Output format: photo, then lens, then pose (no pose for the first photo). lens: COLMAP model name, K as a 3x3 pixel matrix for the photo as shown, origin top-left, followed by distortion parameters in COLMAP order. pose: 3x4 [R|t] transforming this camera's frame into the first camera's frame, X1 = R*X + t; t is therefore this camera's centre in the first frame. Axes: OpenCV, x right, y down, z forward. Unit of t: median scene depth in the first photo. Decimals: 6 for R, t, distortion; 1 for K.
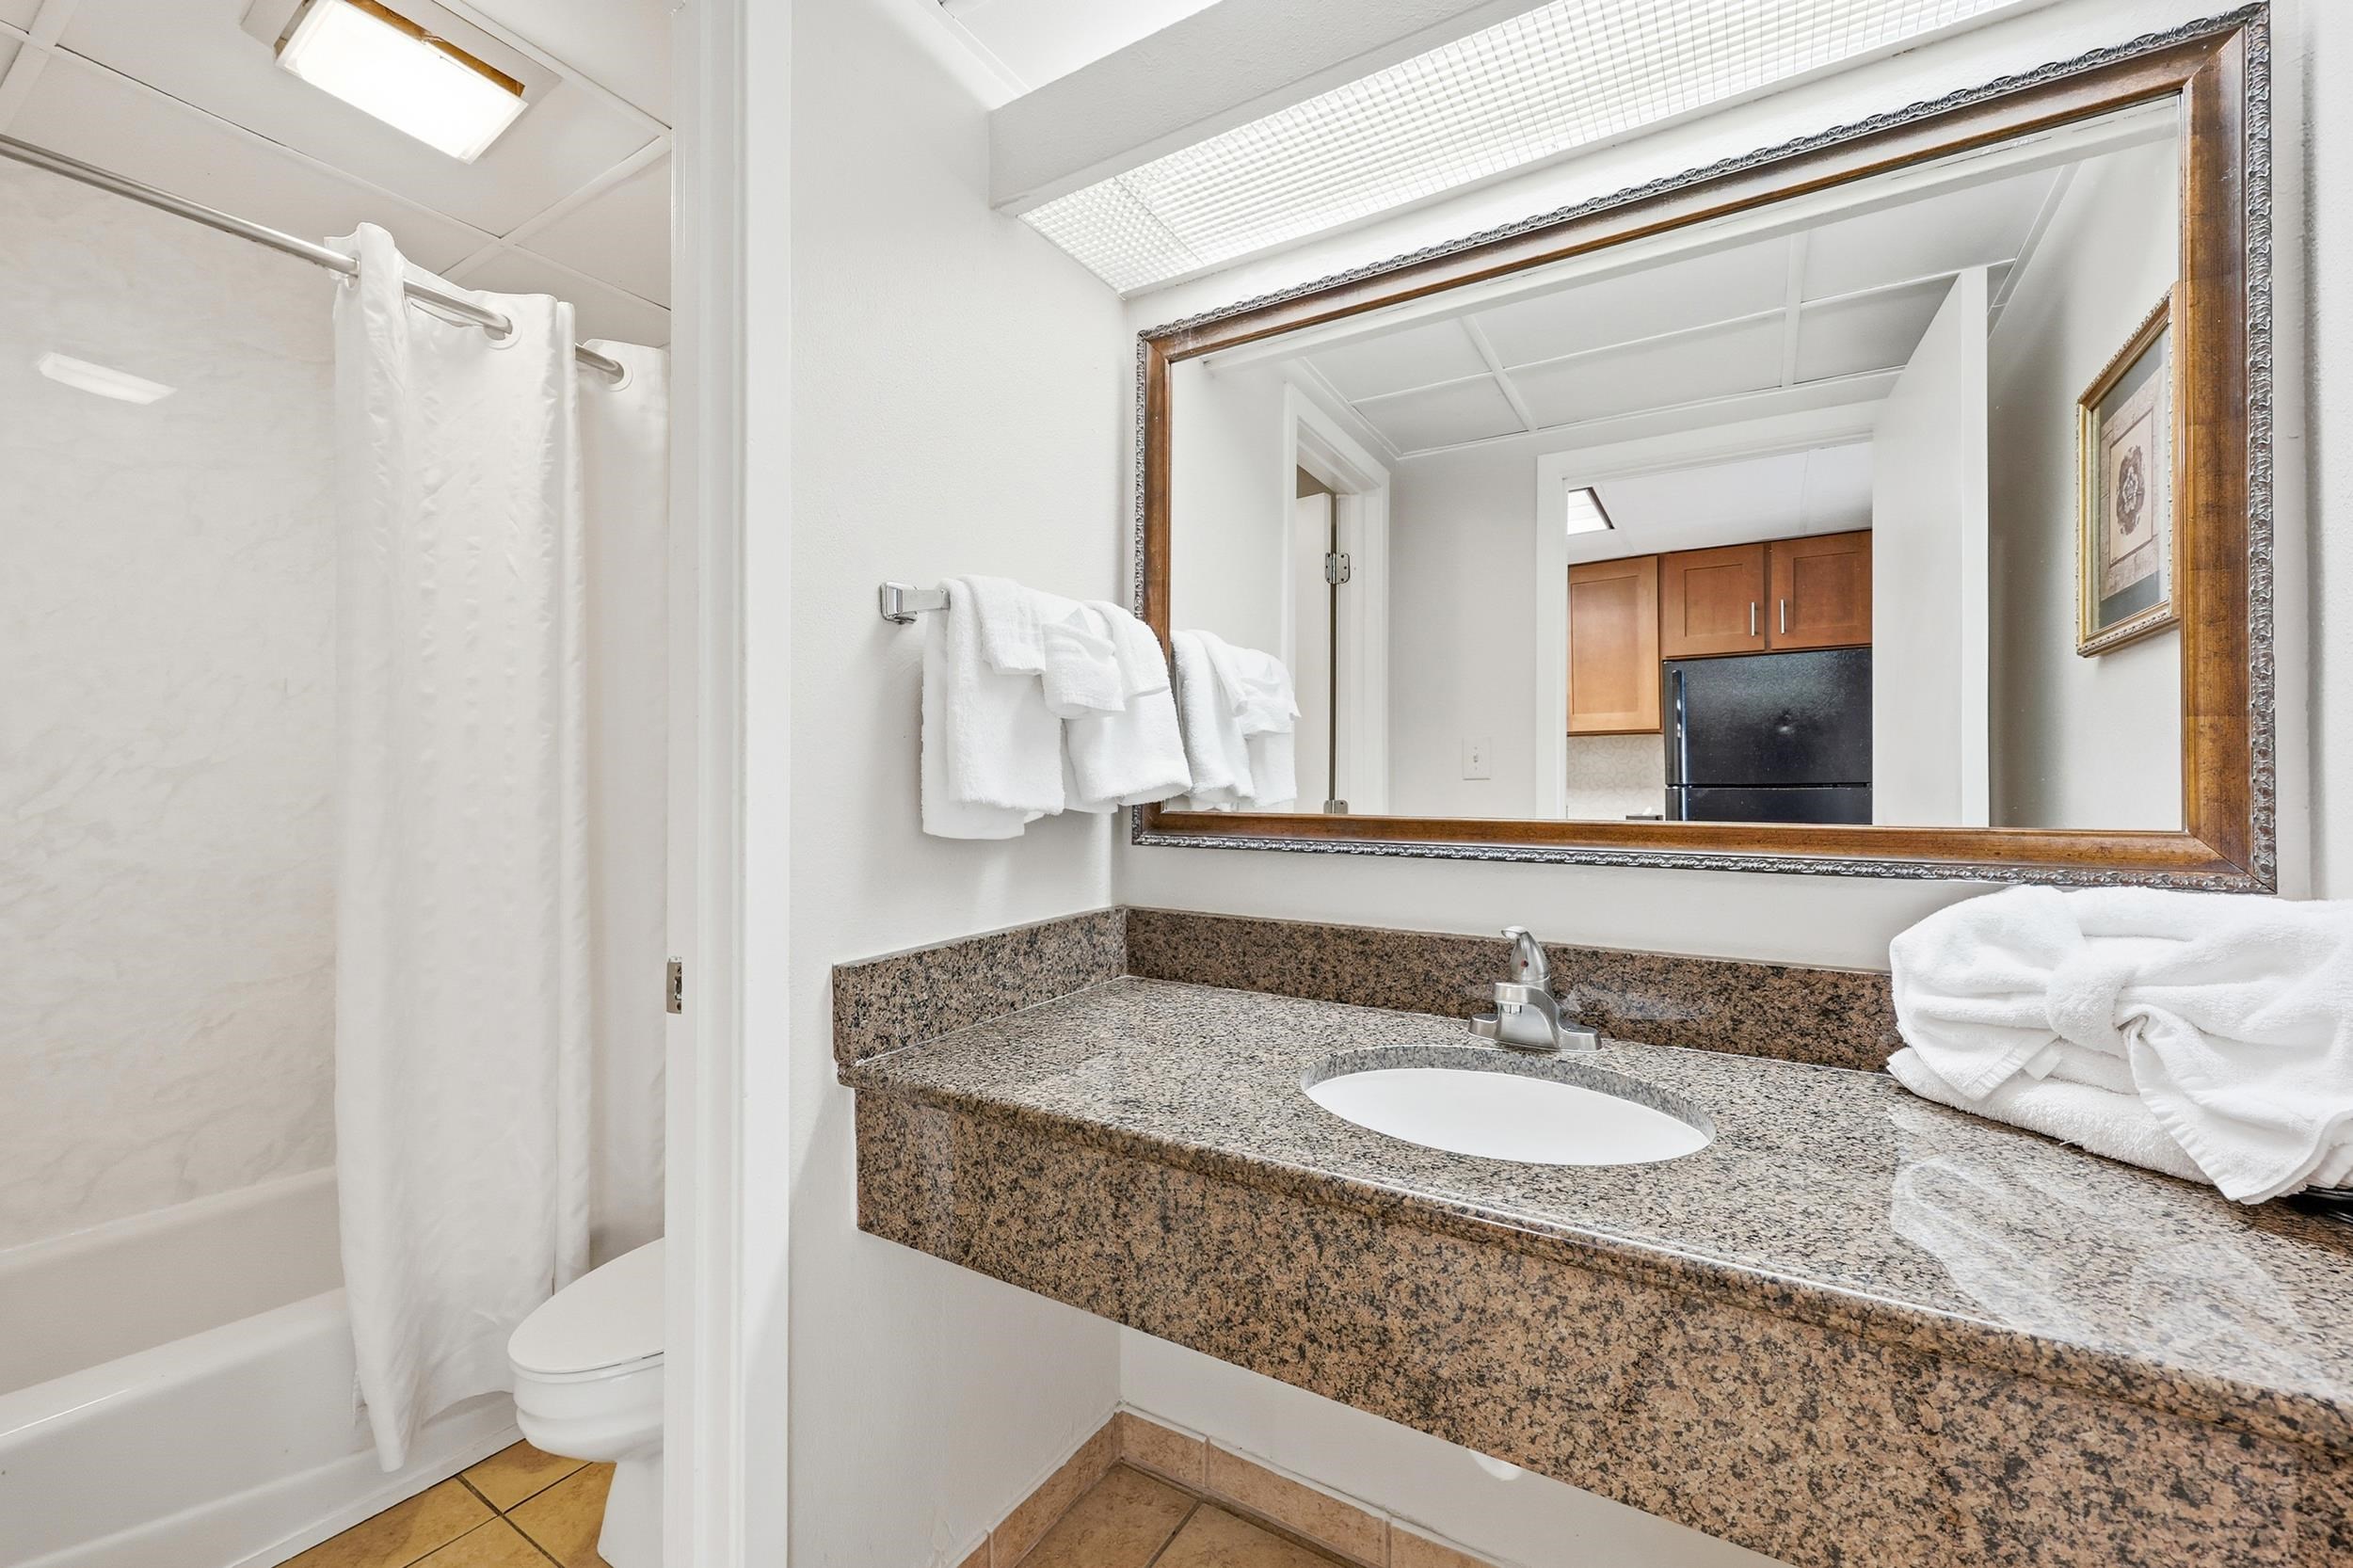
lens RADIAL K [[974.6, 0, 1201.5], [0, 974.6, 795.0], [0, 0, 1]] dist [0.001611, 0.000461]
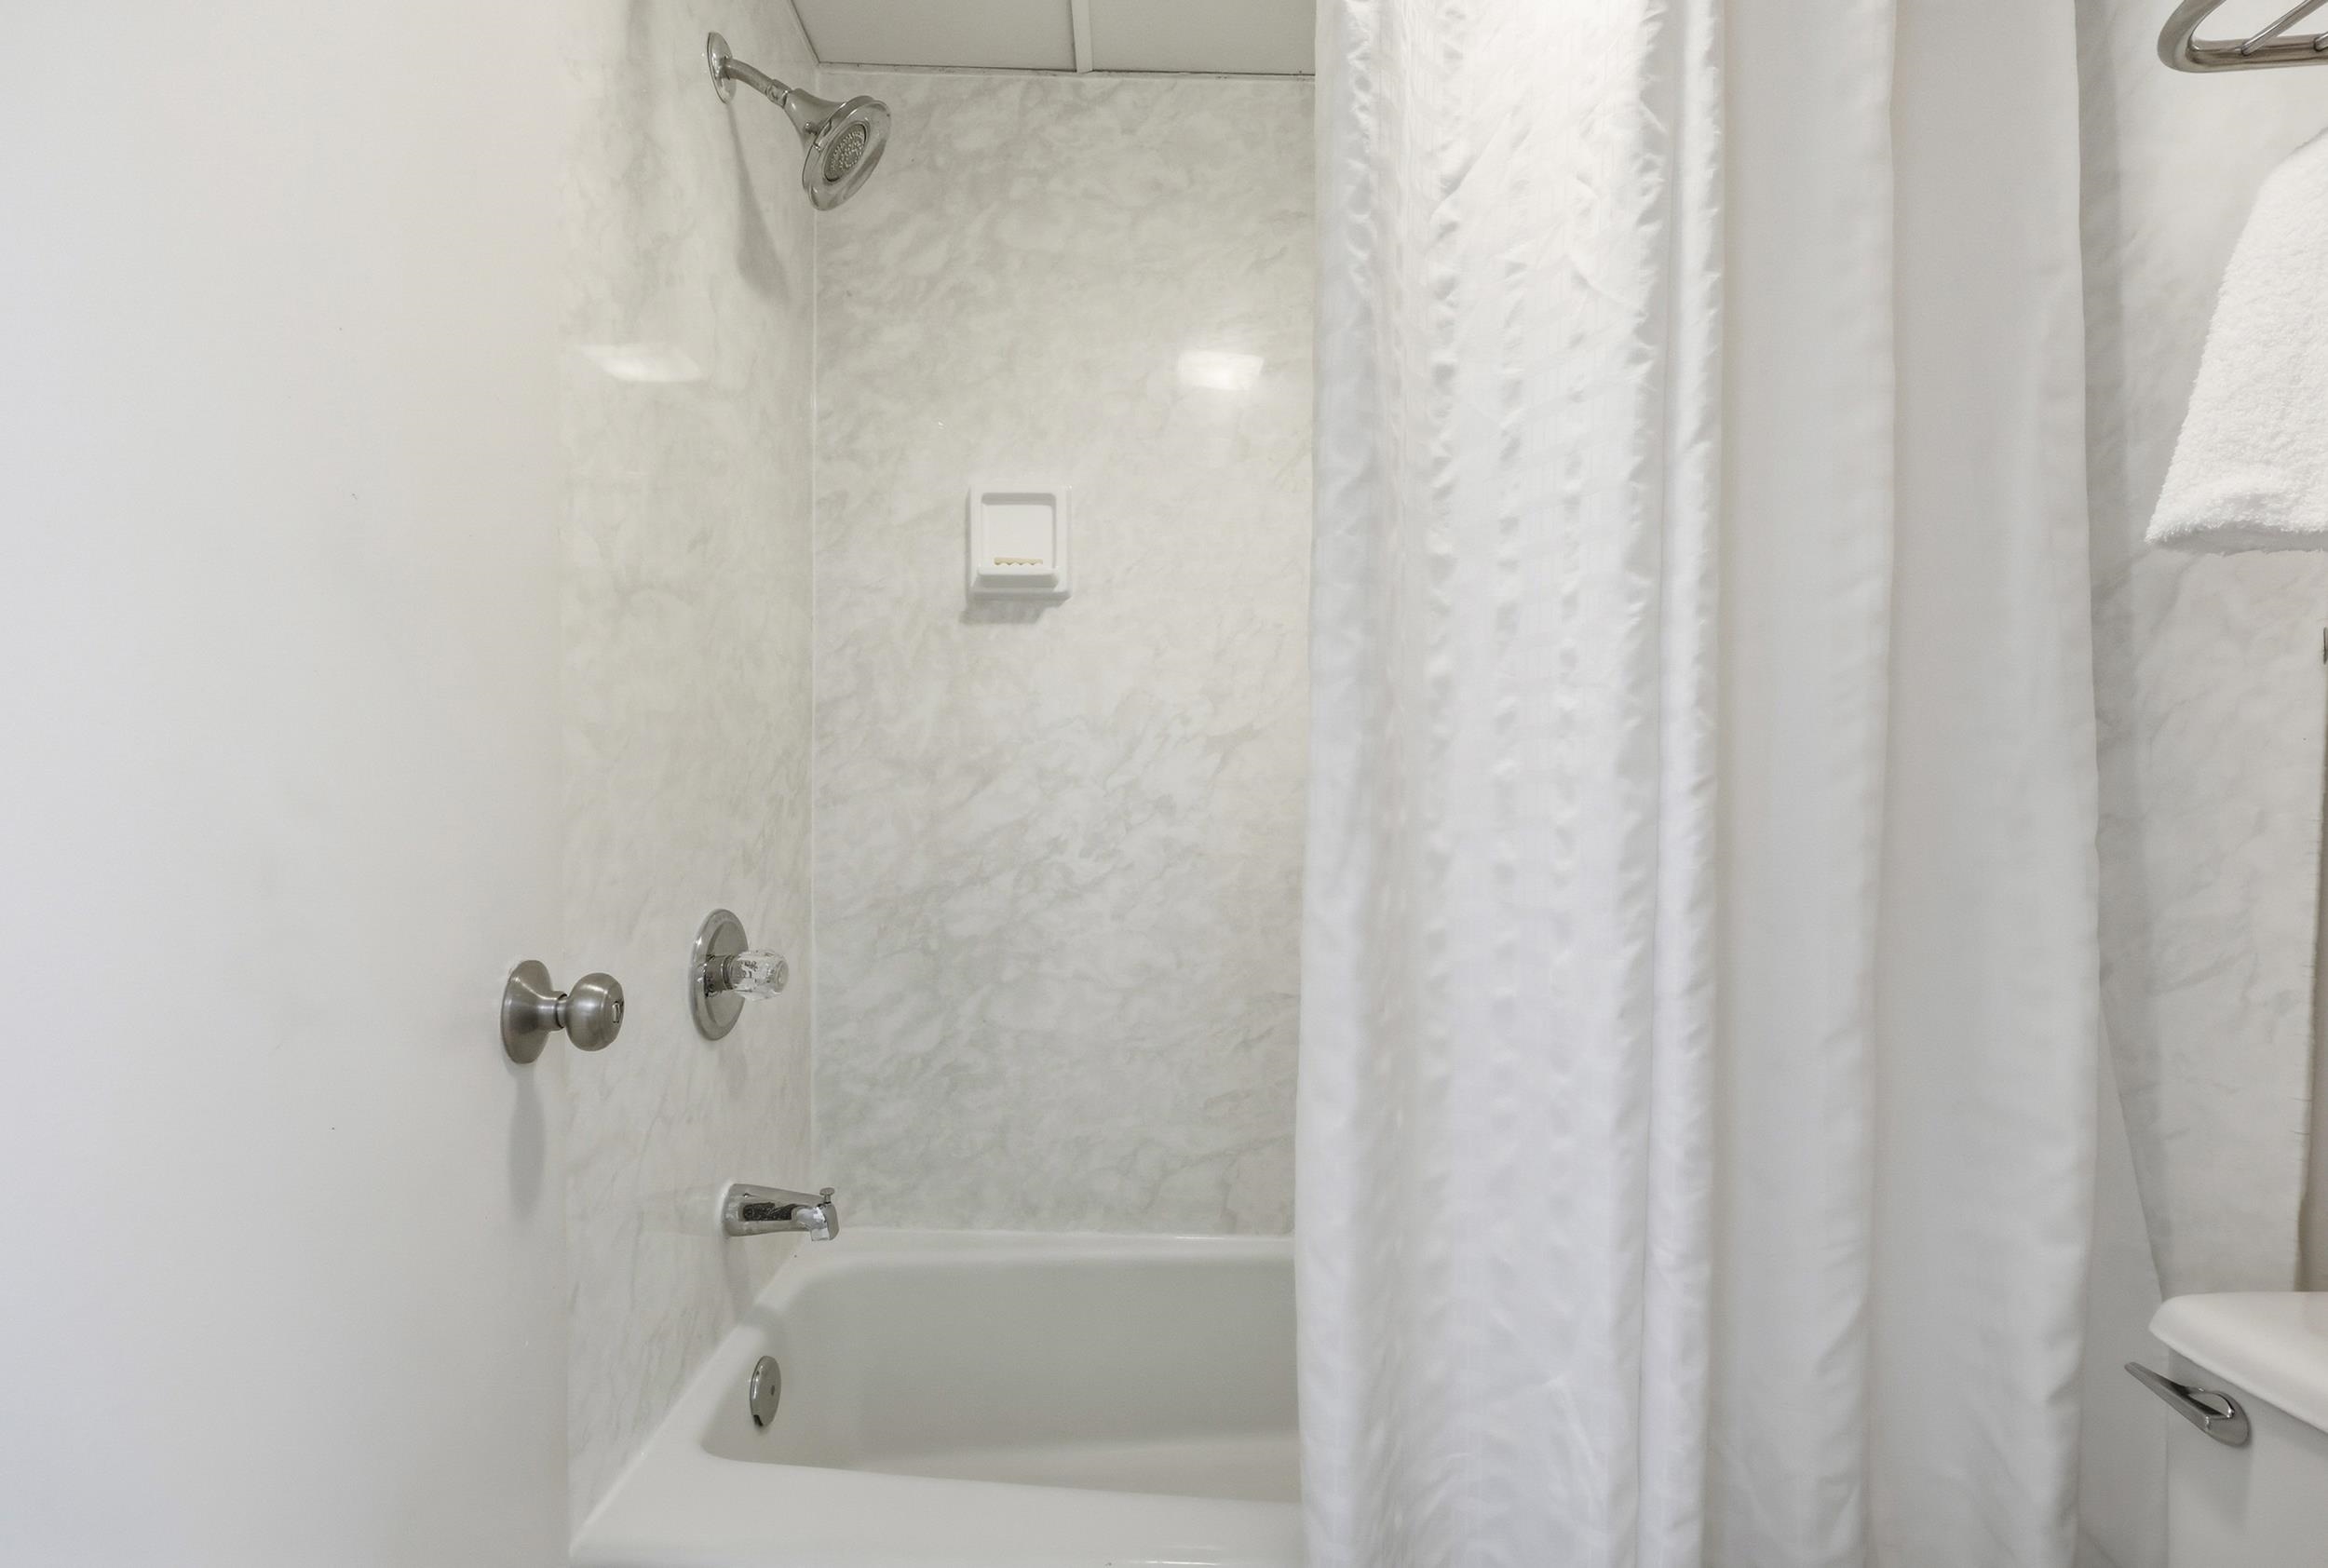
lens RADIAL K [[898.3, 0, 1158.8], [0, 898.3, 823.6], [0, 0, 1]] dist [-0.001498, 0.000012]
pose [[0.502550, 0.013068, -0.864449, -0.408924], [-0.016554, 0.999848, 0.005491, 0.048796], [0.864390, 0.011551, 0.502690, 0.578155]]
